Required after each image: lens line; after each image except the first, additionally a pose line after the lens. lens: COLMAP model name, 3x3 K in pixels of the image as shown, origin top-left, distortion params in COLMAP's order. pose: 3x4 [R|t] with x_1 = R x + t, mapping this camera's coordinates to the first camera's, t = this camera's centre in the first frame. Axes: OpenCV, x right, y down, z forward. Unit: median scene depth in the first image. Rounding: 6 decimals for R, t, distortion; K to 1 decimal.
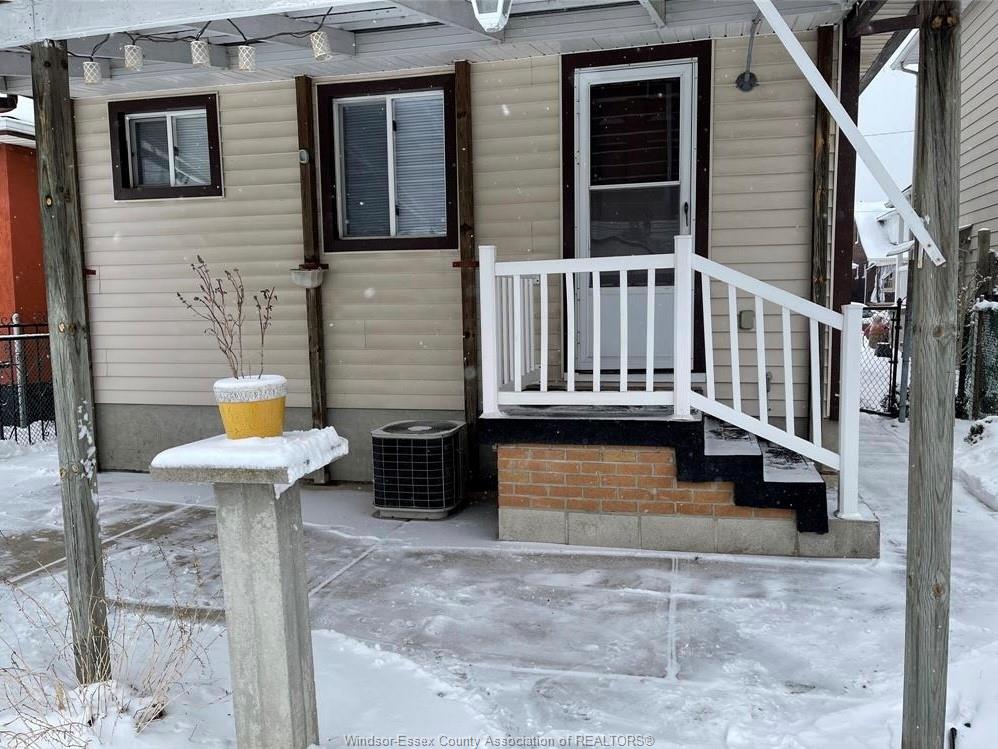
lens RADIAL K [[784.3, 0, 499.0], [0, 784.3, 374.5], [0, 0, 1]] dist [0.063881, -0.067330]
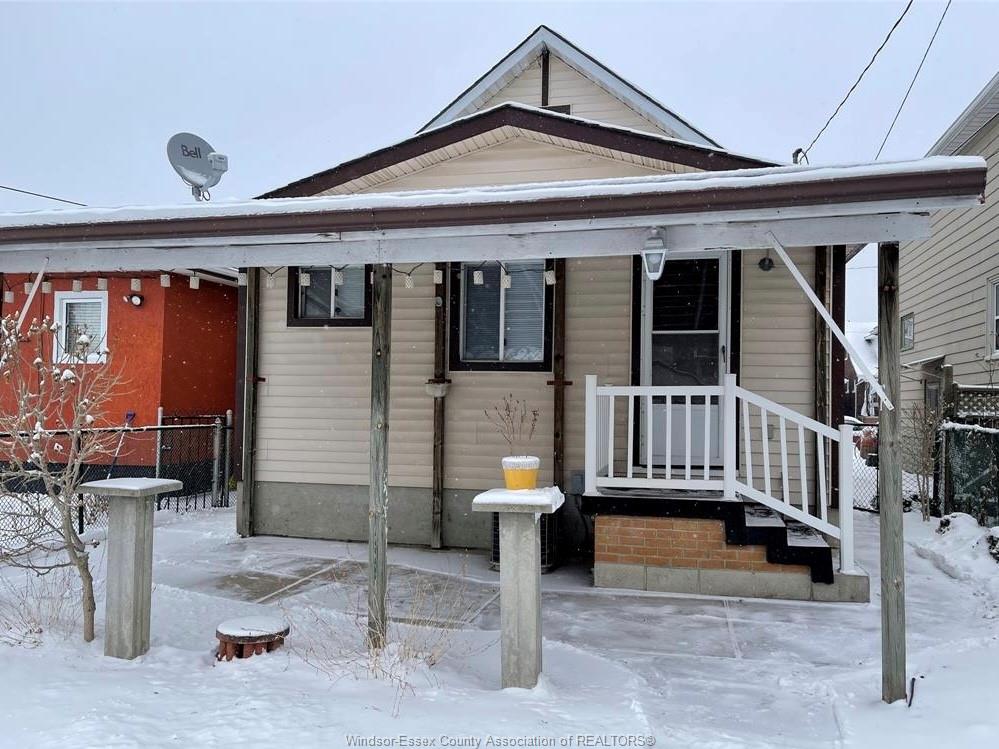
lens RADIAL K [[785.1, 0, 499.5], [0, 785.1, 374.5], [0, 0, 1]] dist [0.063881, -0.067330]
pose [[0.999497, 0.030778, 0.007638, -0.200952], [-0.029560, 0.991457, -0.127041, 0.024806], [-0.011483, 0.126751, 0.991868, -0.442963]]
